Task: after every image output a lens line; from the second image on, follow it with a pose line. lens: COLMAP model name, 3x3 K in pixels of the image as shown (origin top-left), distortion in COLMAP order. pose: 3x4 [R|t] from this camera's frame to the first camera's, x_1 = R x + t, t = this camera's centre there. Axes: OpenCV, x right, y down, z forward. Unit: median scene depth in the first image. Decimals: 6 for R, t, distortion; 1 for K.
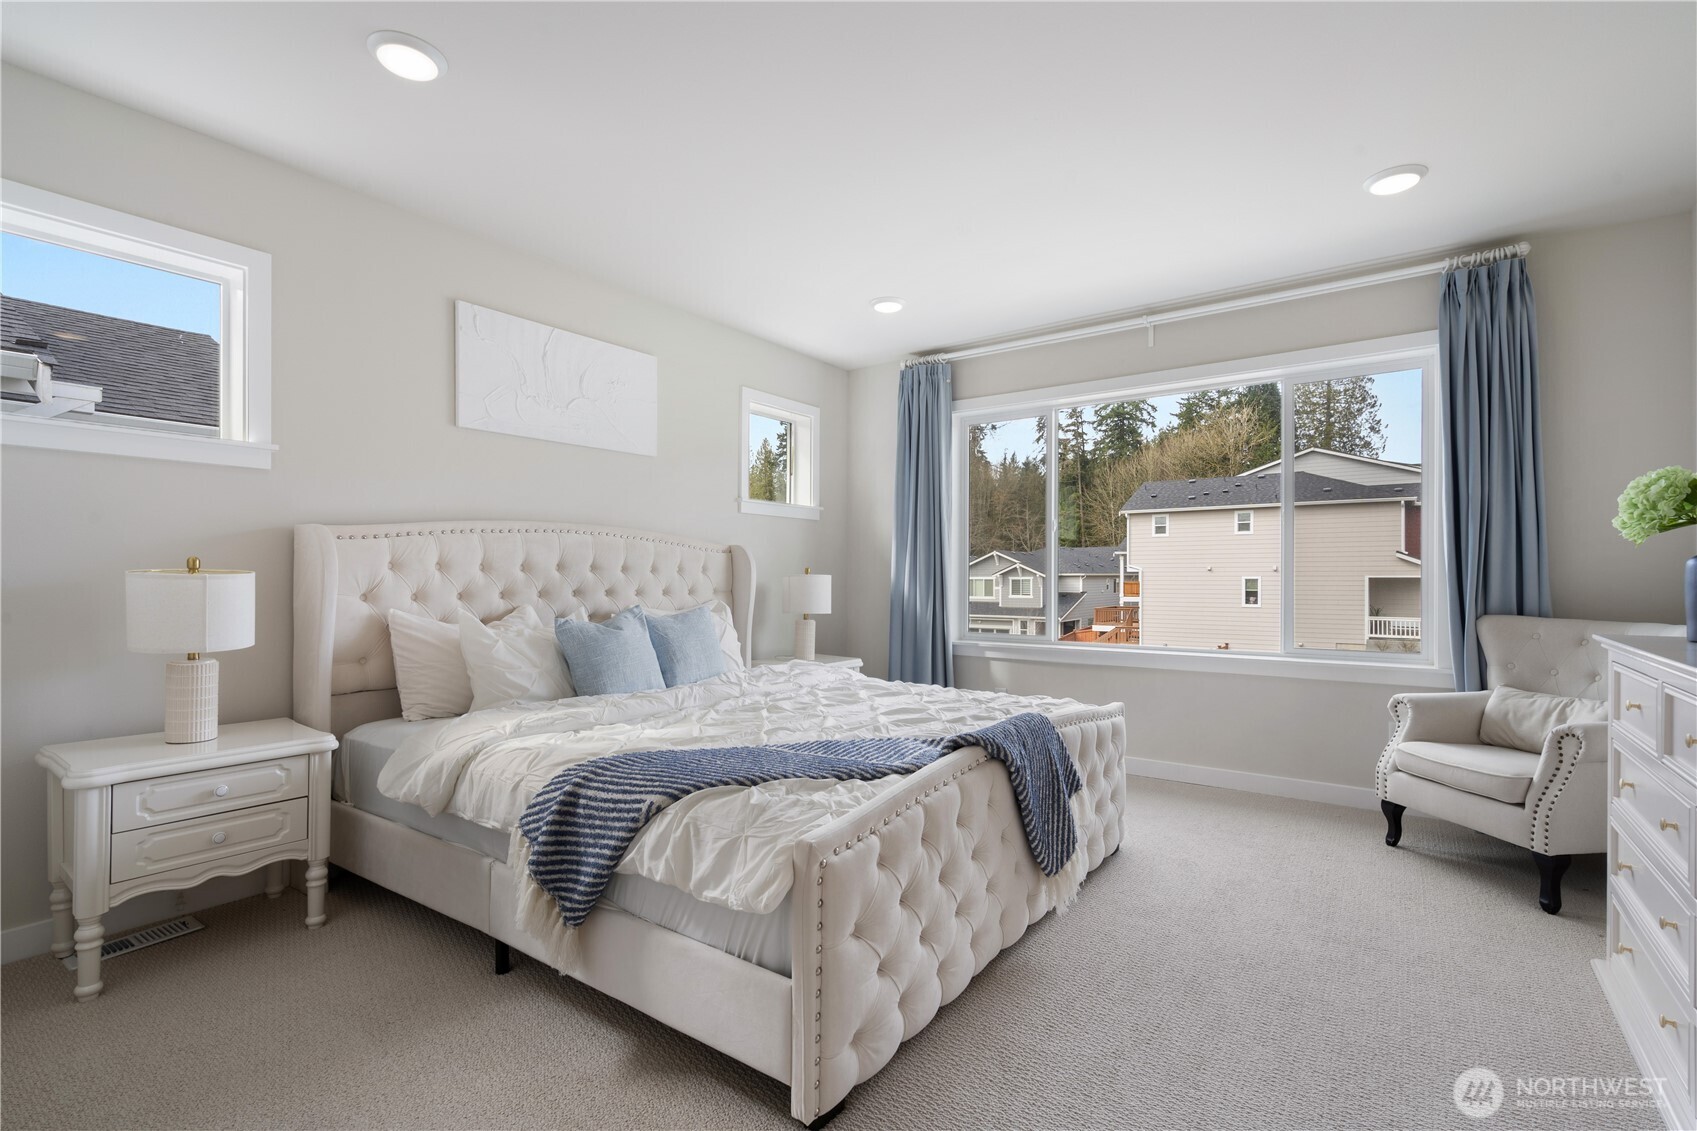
lens RADIAL K [[783.2, 0, 860.8], [0, 783.2, 572.9], [0, 0, 1]] dist [-0.003972, -0.000451]
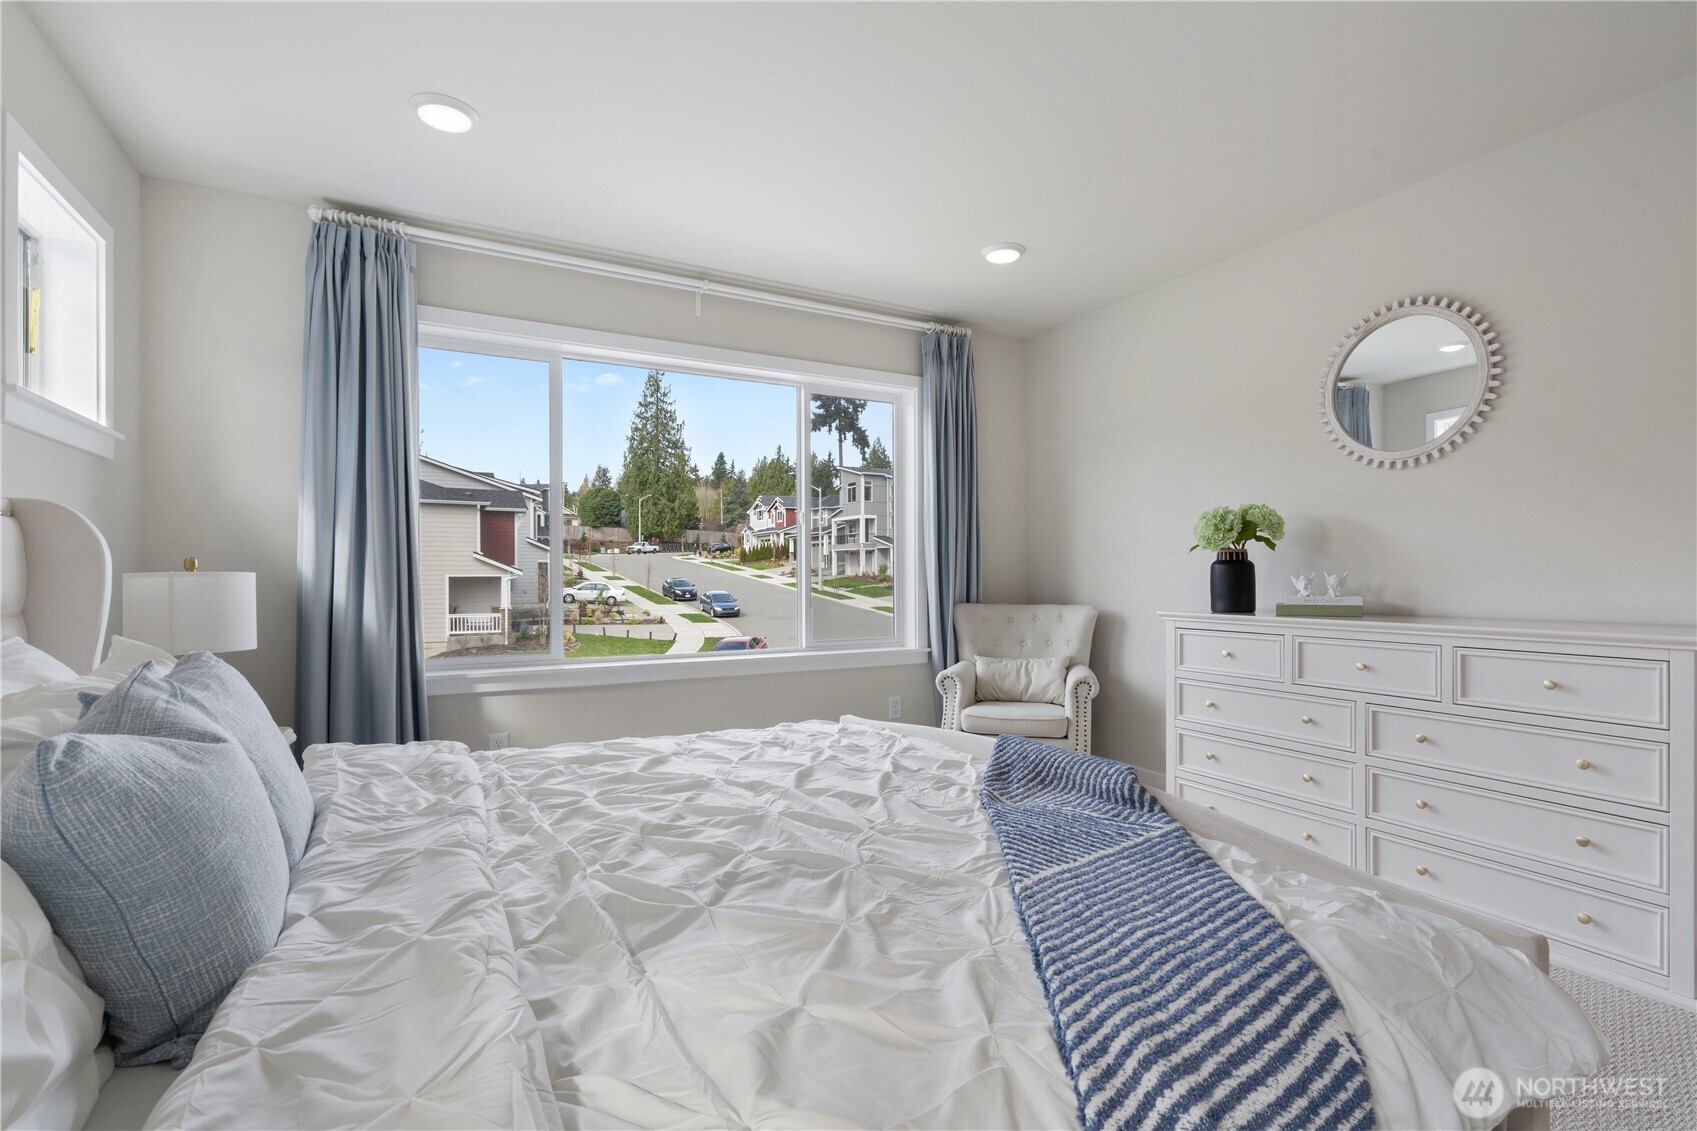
lens RADIAL K [[783.2, 0, 860.8], [0, 783.2, 572.9], [0, 0, 1]] dist [-0.003972, -0.000451]
pose [[0.424730, 0.000598, 0.905320, -0.467901], [-0.001282, 0.999999, -0.000059, 0.002729], [-0.905319, -0.001136, 0.424731, 0.596889]]
